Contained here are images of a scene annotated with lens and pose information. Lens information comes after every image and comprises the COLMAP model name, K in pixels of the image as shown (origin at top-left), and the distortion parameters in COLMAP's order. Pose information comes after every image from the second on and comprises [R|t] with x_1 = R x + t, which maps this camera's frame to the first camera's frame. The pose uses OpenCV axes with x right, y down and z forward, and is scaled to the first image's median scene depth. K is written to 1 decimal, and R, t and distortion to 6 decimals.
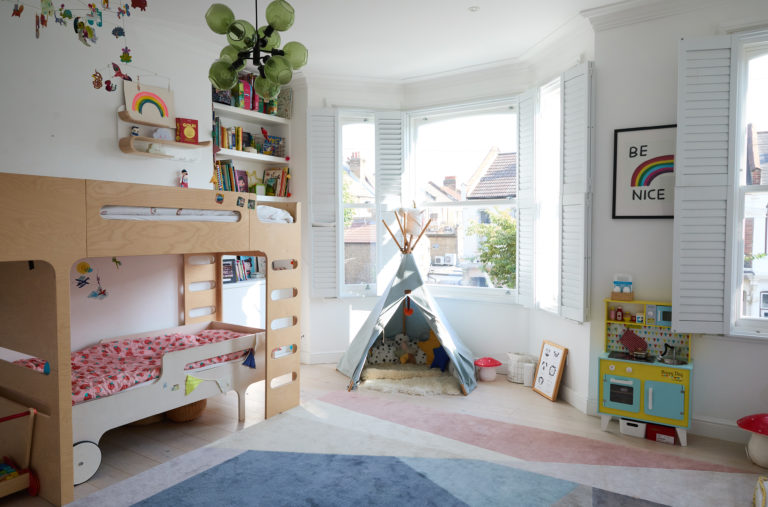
lens RADIAL K [[520.1, 0, 388.6], [0, 520.1, 253.5], [0, 0, 1]] dist [-0.003955, 0.002954]
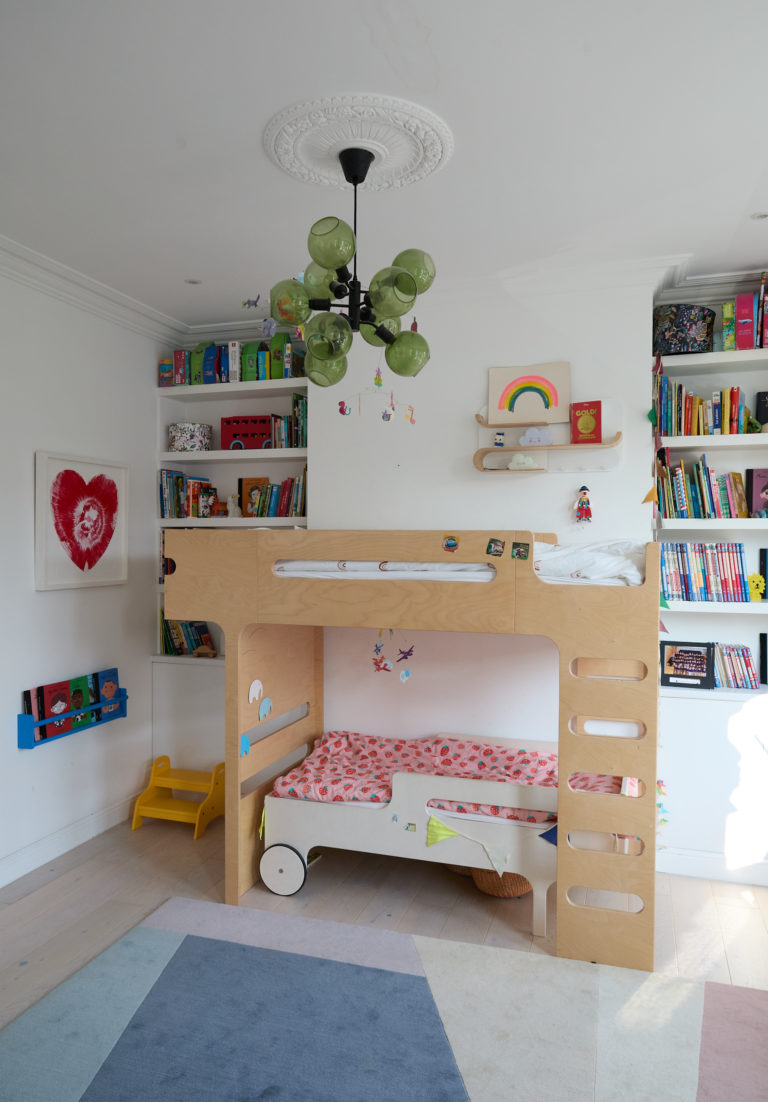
lens RADIAL K [[791.6, 0, 384.9], [0, 791.6, 556.7], [0, 0, 1]] dist [-0.002736, 0.001554]
pose [[0.248929, 0.015655, -0.968395, 0.487980], [-0.050785, 0.998705, 0.003090, -0.078567], [0.967189, 0.048410, 0.249401, 0.611108]]
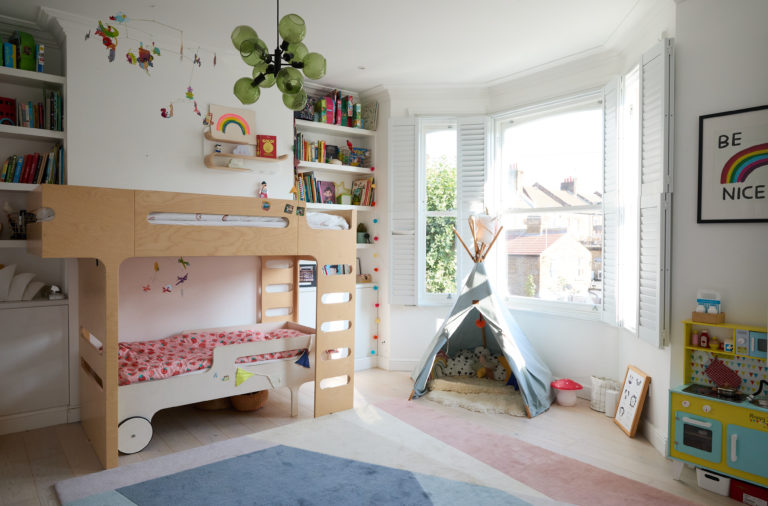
lens RADIAL K [[509.0, 0, 383.3], [0, 509.0, 252.8], [0, 0, 1]] dist [-0.003358, 0.000514]
pose [[0.946400, 0.013143, -0.322729, 0.216329], [-0.021192, 0.999546, -0.021439, 0.007924], [0.322301, 0.027129, 0.946249, 0.073686]]
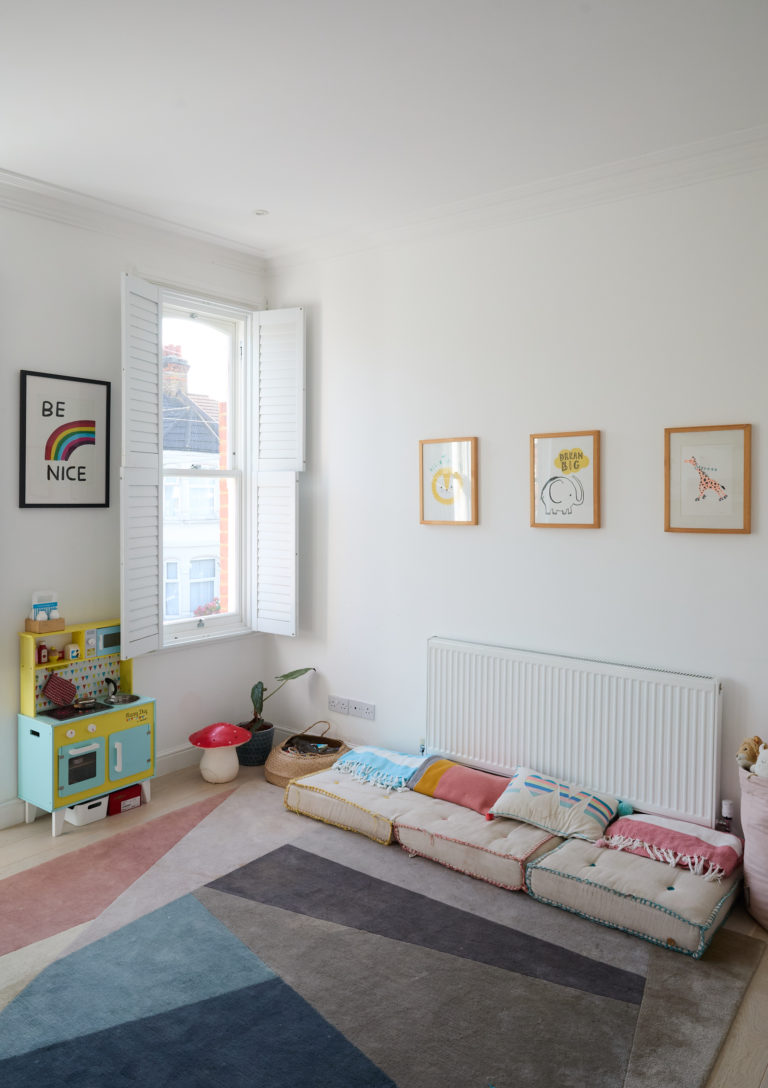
lens RADIAL K [[785.2, 0, 385.4], [0, 785.2, 517.8], [0, 0, 1]] dist [0.001197, 0.001839]
pose [[0.088586, -0.030366, 0.995606, -0.485333], [0.041748, 0.998770, 0.026748, -0.060896], [-0.995193, 0.039195, 0.089745, 0.460815]]
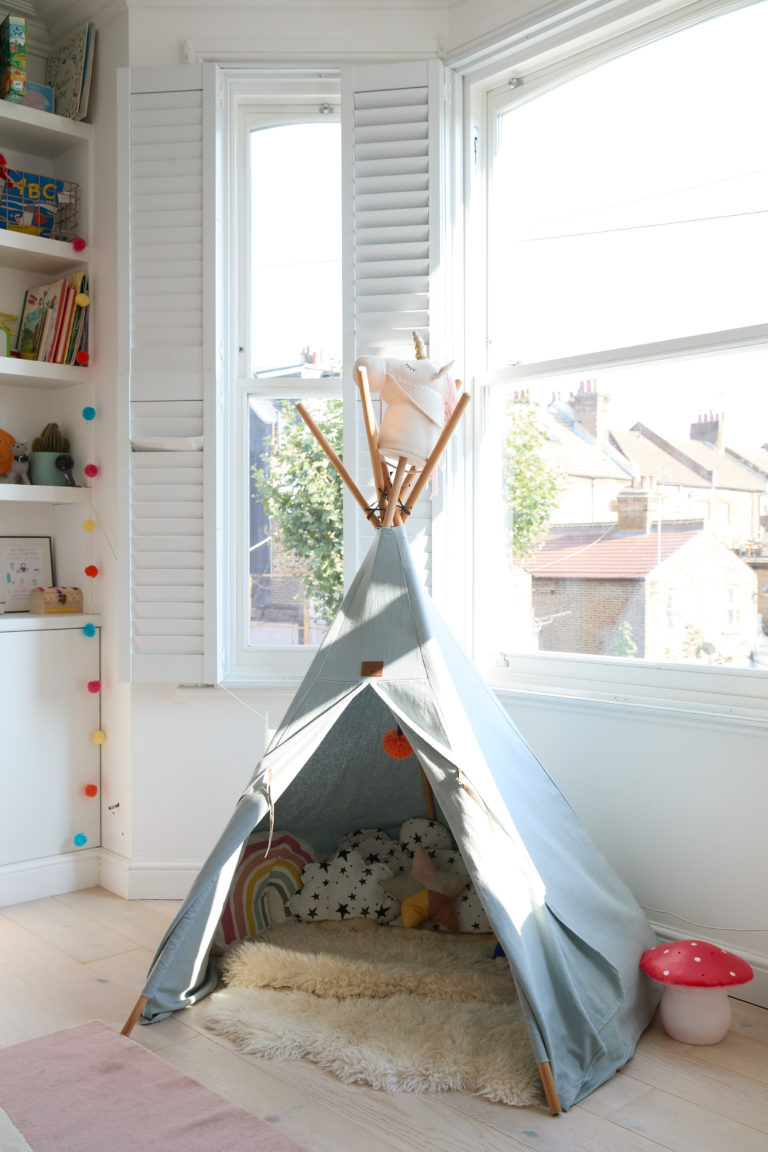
lens RADIAL K [[1093.5, 0, 390.6], [0, 1093.5, 576.5], [0, 0, 1]] dist [-0.037407, 0.079461]
pose [[0.965652, 0.008051, -0.259715, 0.231397], [-0.015717, 0.999500, -0.027454, 0.051398], [0.259364, 0.030593, 0.965295, 0.571374]]
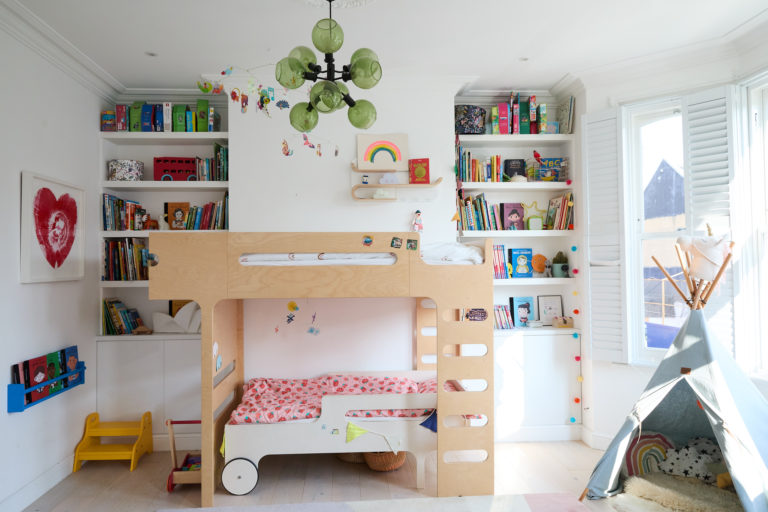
lens RADIAL K [[528.4, 0, 383.4], [0, 528.4, 254.8], [0, 0, 1]] dist [0.000034, -0.001768]
pose [[0.591552, -0.024327, -0.805900, 0.410681], [-0.027554, 0.998351, -0.050361, -0.028250], [0.805796, 0.051997, 0.589906, 0.401979]]
